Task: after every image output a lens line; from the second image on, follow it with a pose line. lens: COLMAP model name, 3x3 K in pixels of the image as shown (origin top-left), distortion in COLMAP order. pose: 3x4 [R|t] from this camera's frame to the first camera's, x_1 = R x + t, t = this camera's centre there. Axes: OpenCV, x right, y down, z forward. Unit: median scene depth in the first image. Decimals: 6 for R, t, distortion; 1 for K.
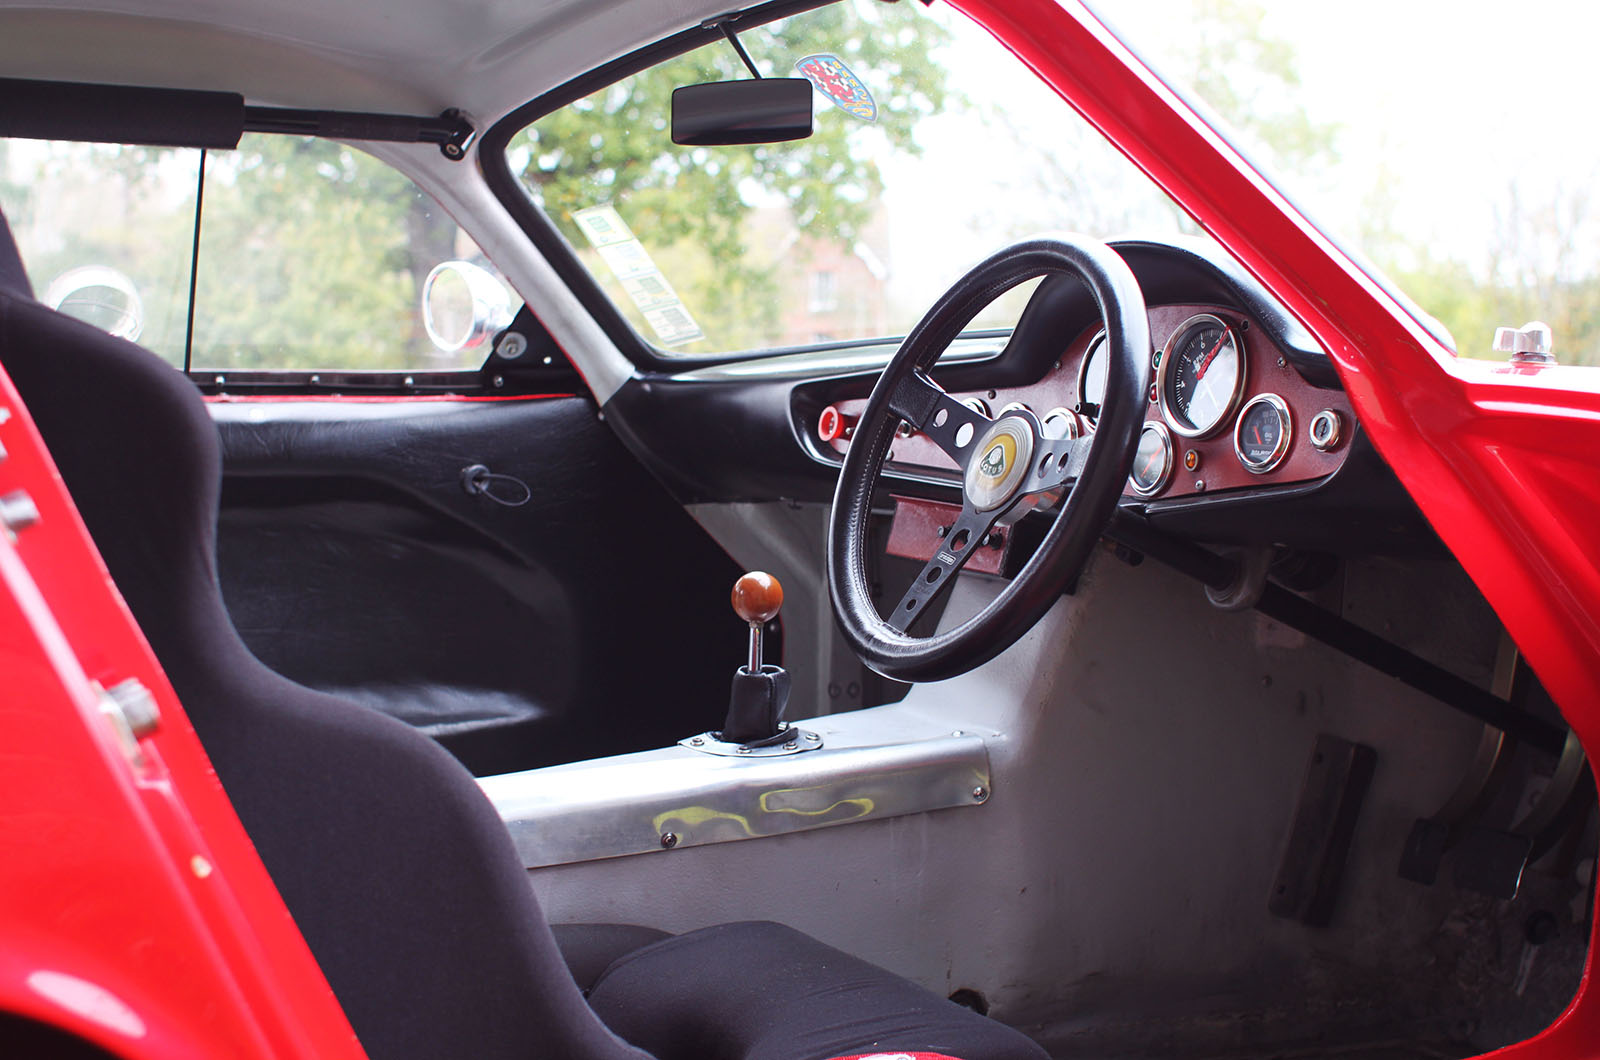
lens RADIAL K [[2103.2, 0, 800.0], [0, 2103.2, 530.0], [0, 0, 1]] dist [-0.128601, -0.017002]
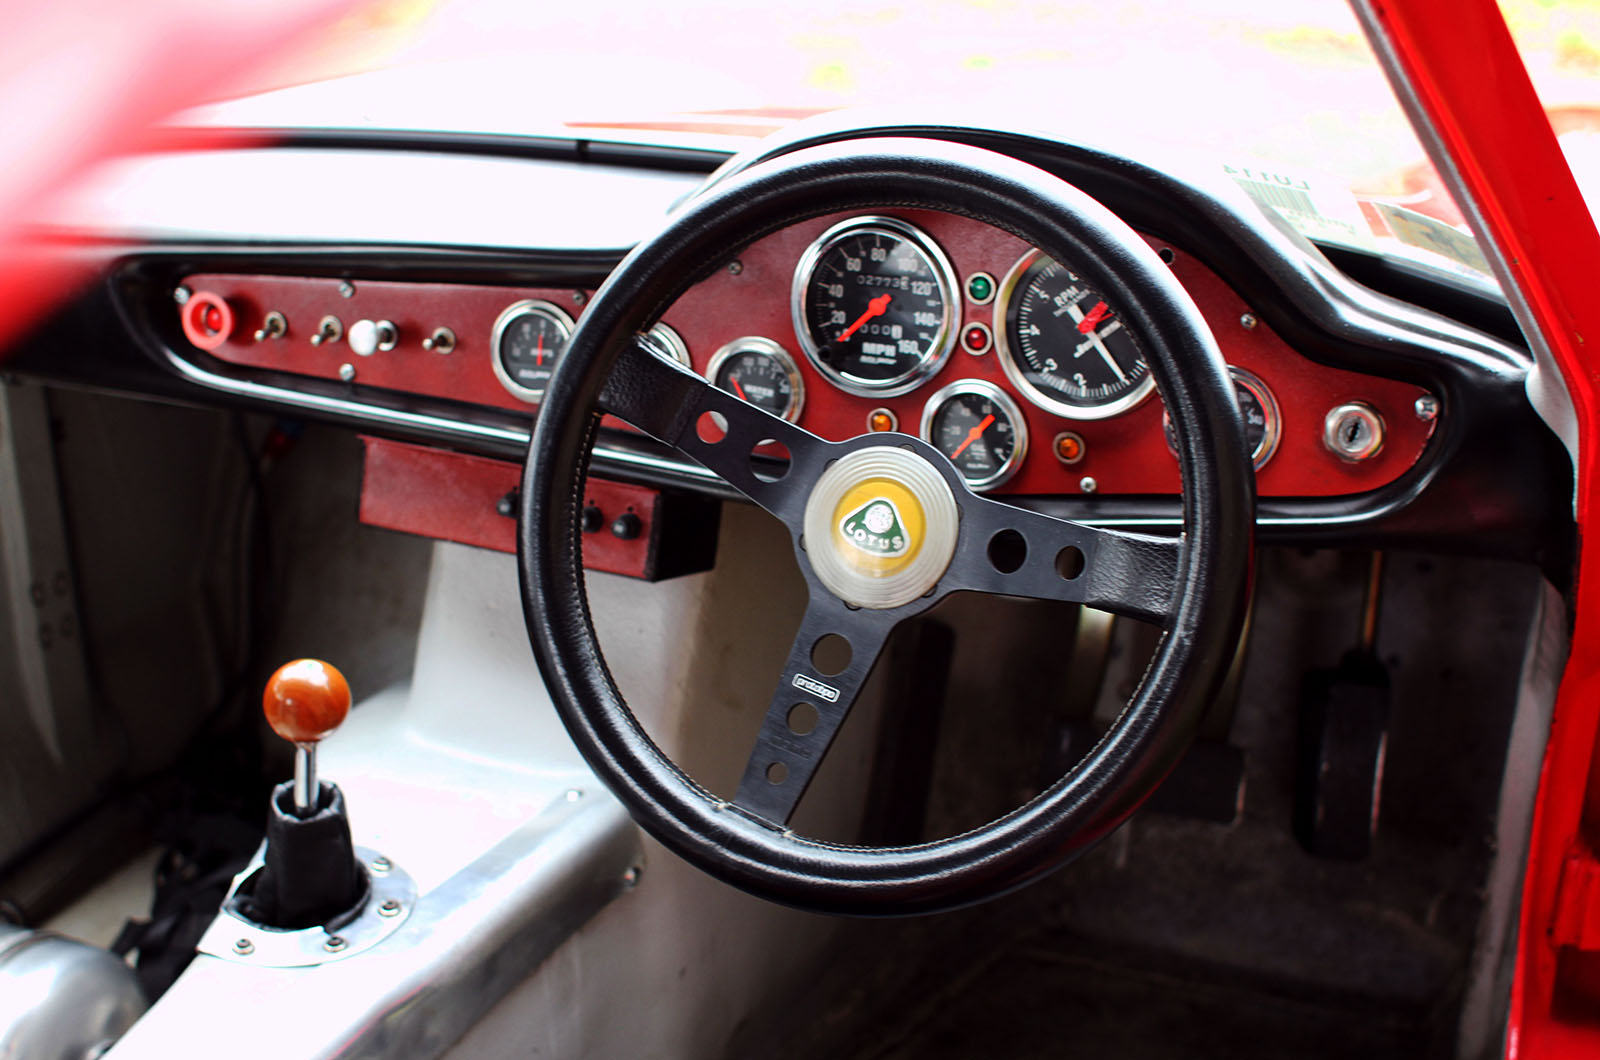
lens RADIAL K [[2103.2, 0, 800.0], [0, 2103.2, 530.0], [0, 0, 1]] dist [-0.128601, -0.017002]
pose [[0.764670, -0.231393, 0.601446, -0.260727], [0.036563, 0.947385, 0.318000, -0.200370], [-0.643385, -0.221175, 0.732897, 0.481825]]
